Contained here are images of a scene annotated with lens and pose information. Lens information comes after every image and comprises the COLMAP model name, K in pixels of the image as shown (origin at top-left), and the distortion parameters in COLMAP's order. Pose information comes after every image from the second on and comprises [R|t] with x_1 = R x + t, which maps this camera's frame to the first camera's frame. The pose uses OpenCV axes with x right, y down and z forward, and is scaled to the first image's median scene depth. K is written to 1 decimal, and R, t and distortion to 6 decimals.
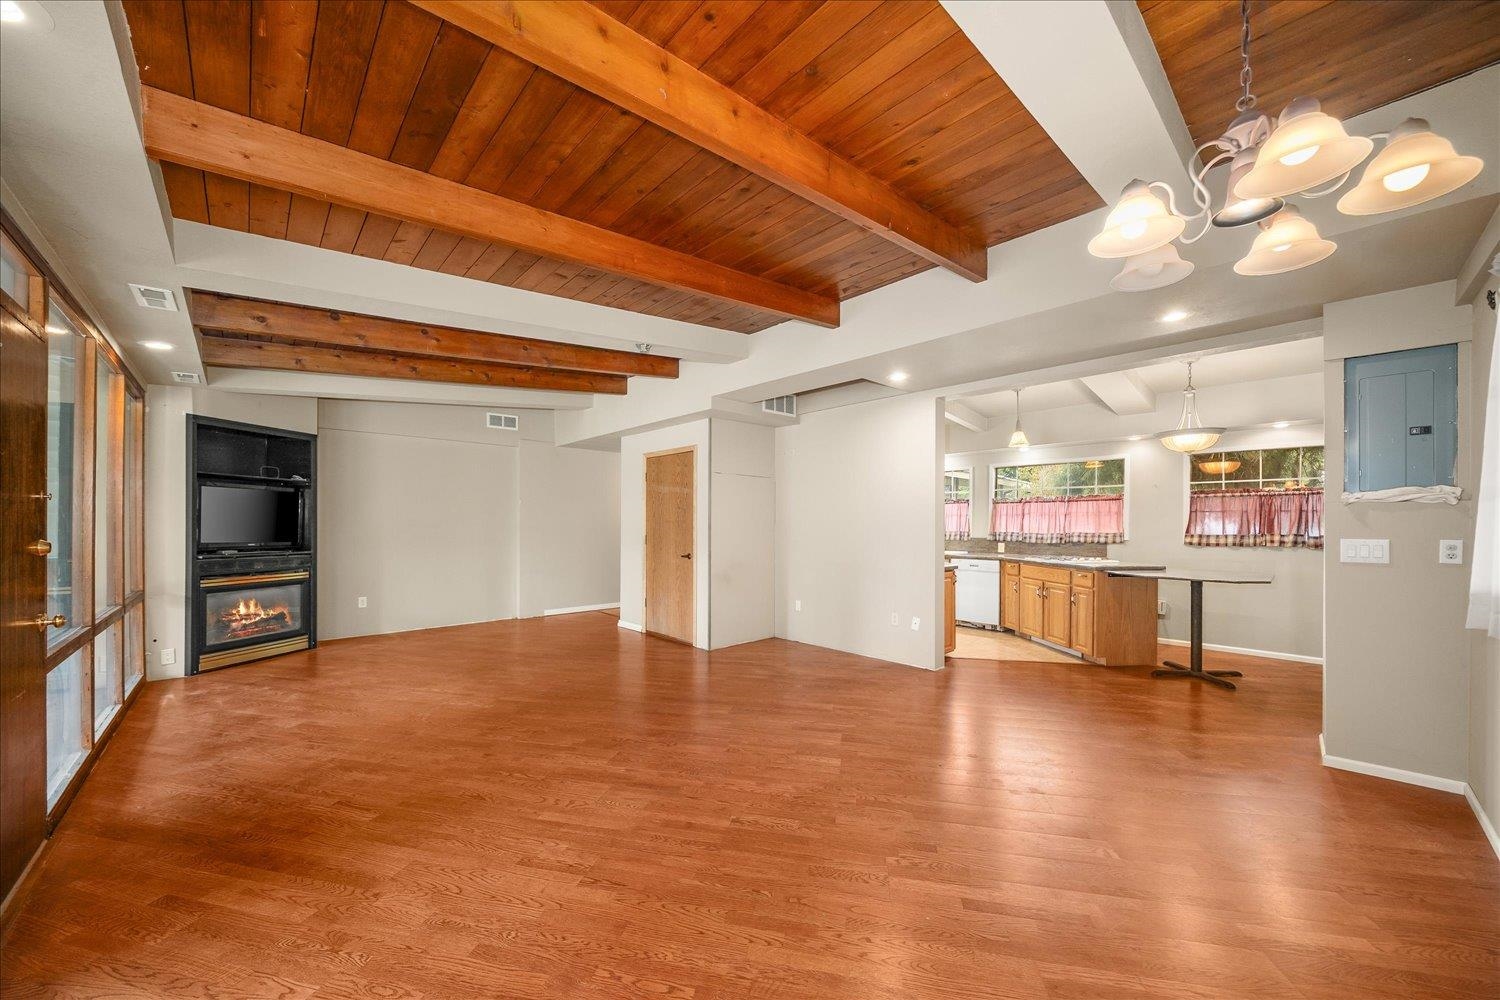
lens RADIAL K [[533.3, 0, 739.9], [0, 533.3, 524.5], [0, 0, 1]] dist [-0.014713, -0.000020]
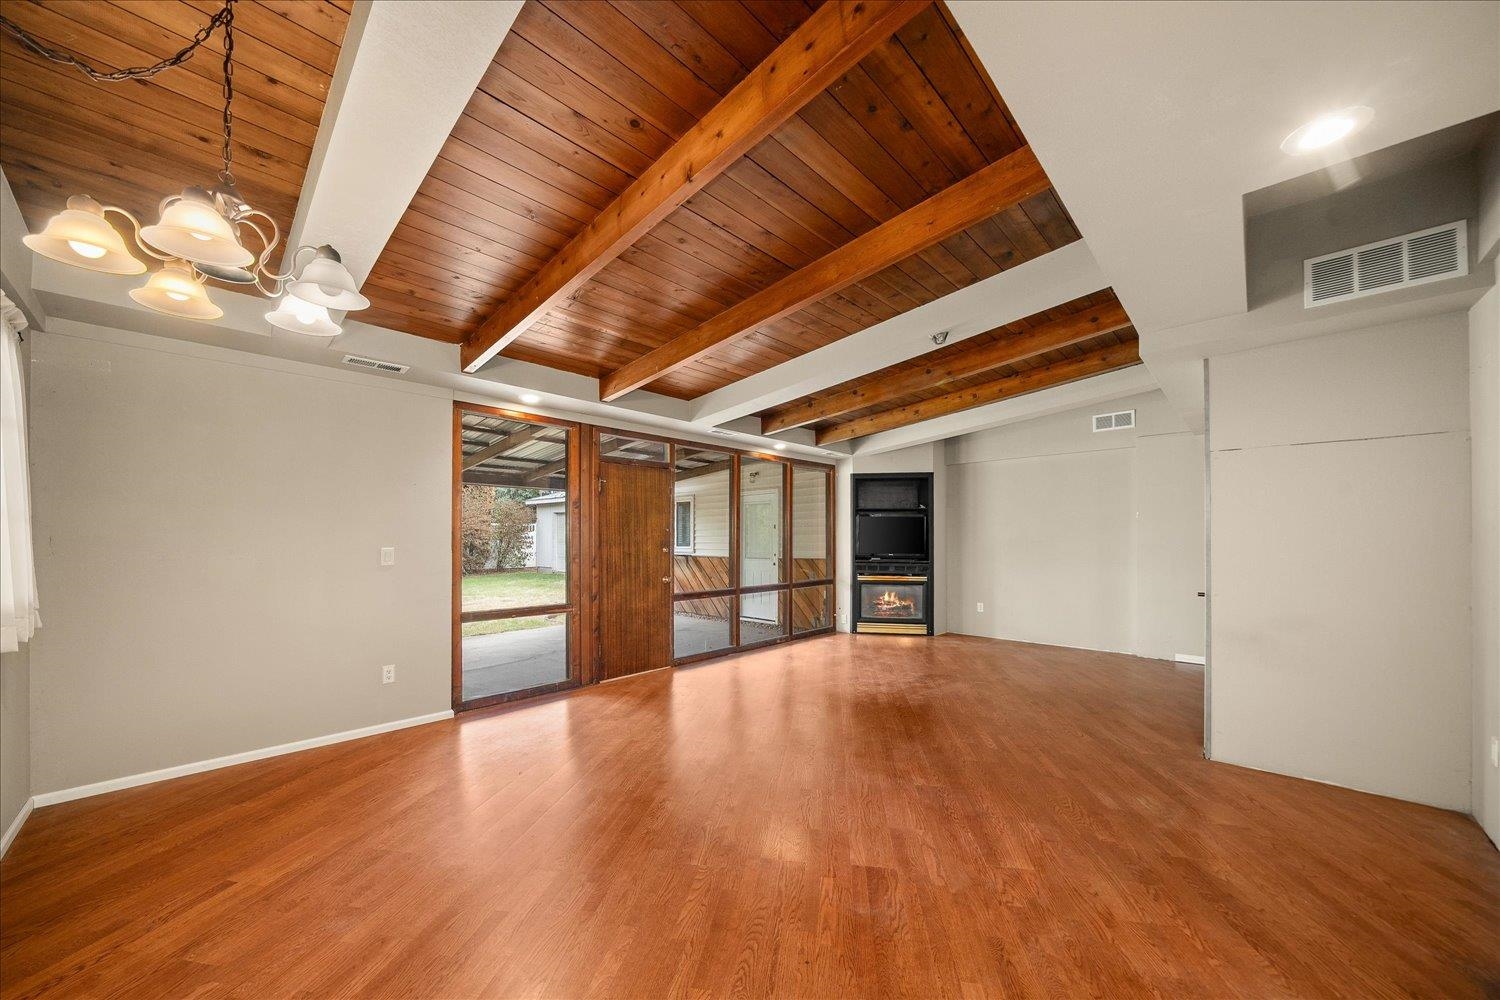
lens RADIAL K [[536.4, 0, 746.7], [0, 536.4, 527.1], [0, 0, 1]] dist [-0.000554, -0.000015]
pose [[0.061274, -0.023006, -0.997856, 0.529093], [0.000082, 0.999734, -0.023045, -0.003534], [0.998121, 0.001331, 0.061260, 0.494630]]
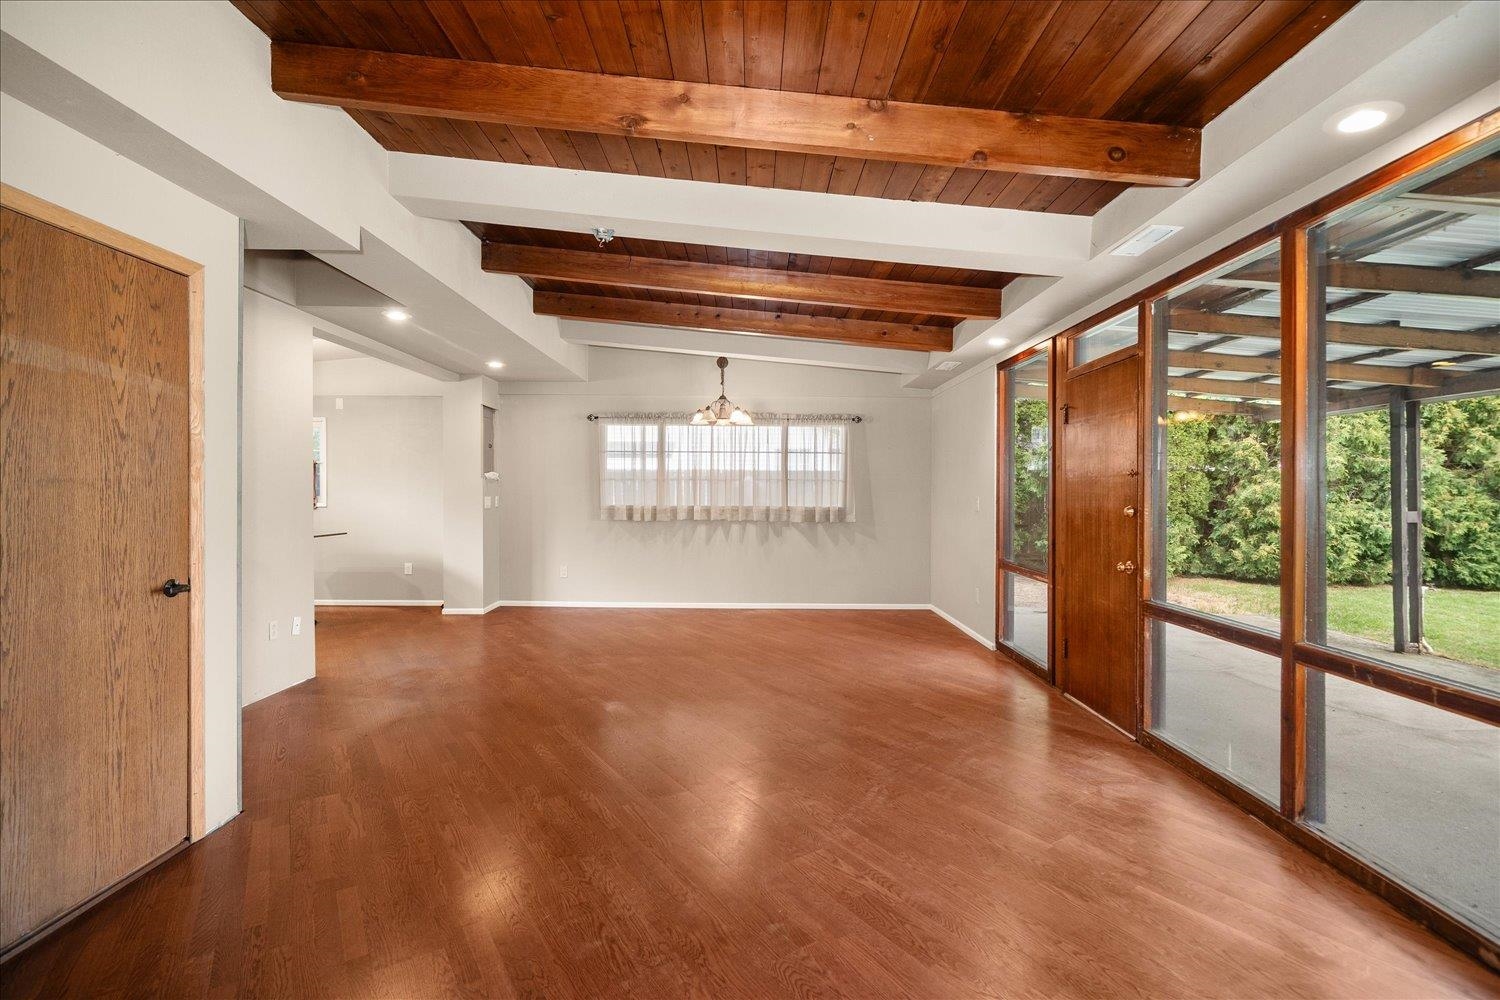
lens RADIAL K [[680.6, 0, 755.5], [0, 680.6, 494.6], [0, 0, 1]] dist [-0.000019, -0.000130]
pose [[-0.736895, -0.007002, 0.675970, -0.738348], [-0.002407, 0.999967, 0.007734, -0.005989], [-0.676002, 0.004072, -0.736888, 1.192091]]
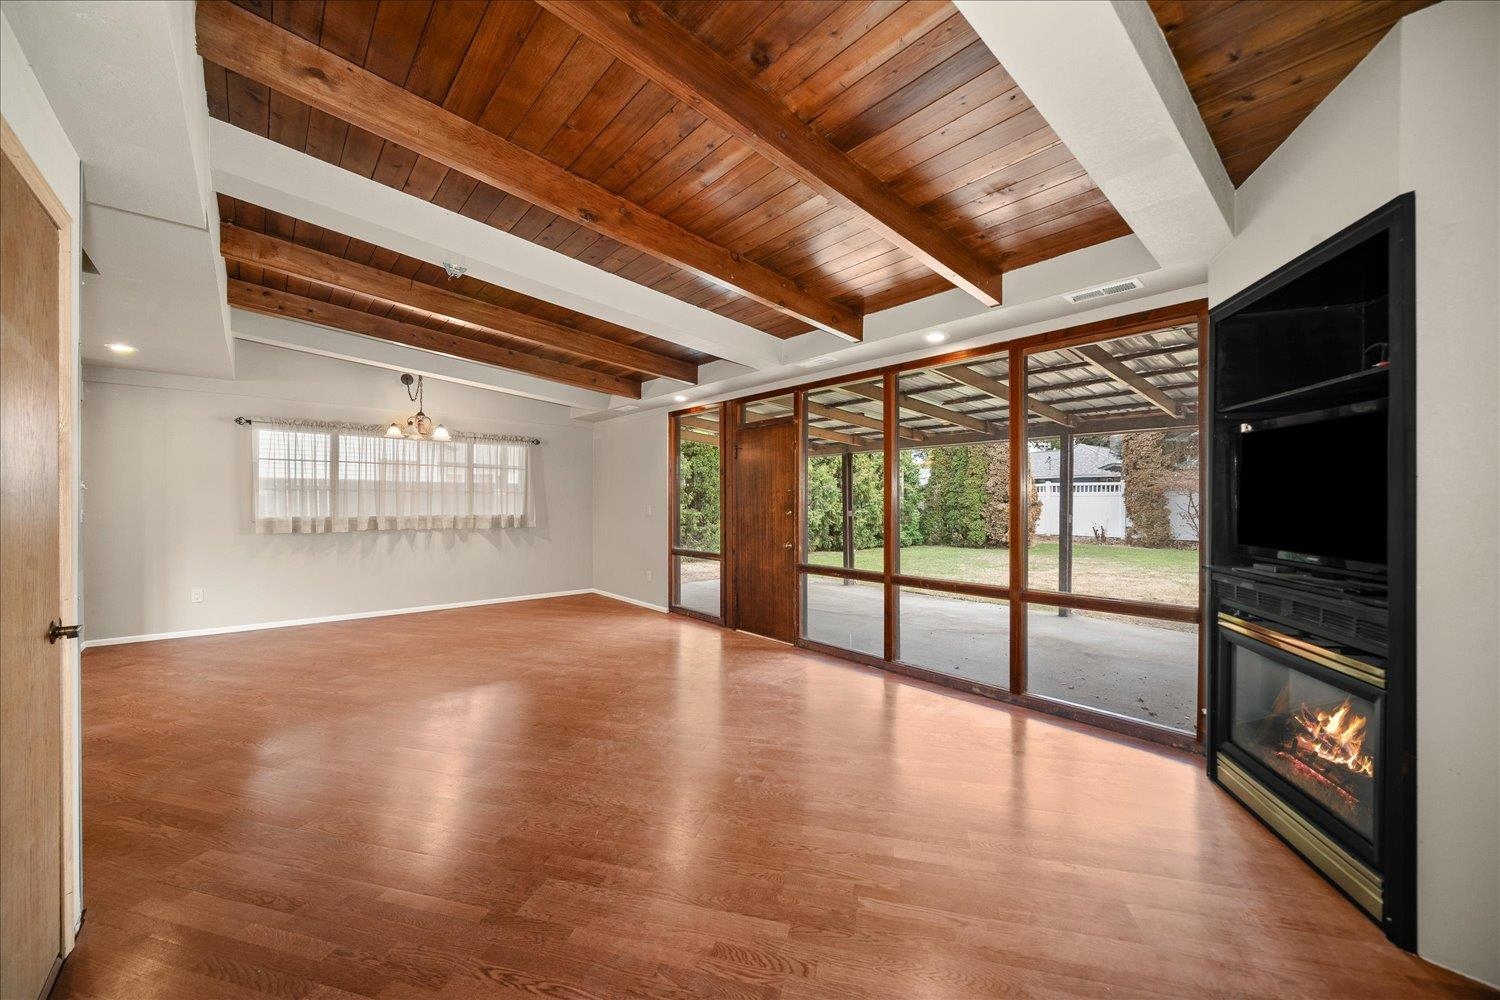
lens RADIAL K [[561.5, 0, 750.0], [0, 561.5, 500.0], [0, 0, 1]] dist [-0.007247, -0.000027]
pose [[-0.999745, -0.000245, 0.022583, -0.497595], [-0.000213, 0.999999, 0.001406, -0.007806], [-0.022583, 0.001401, -0.999744, 1.409746]]
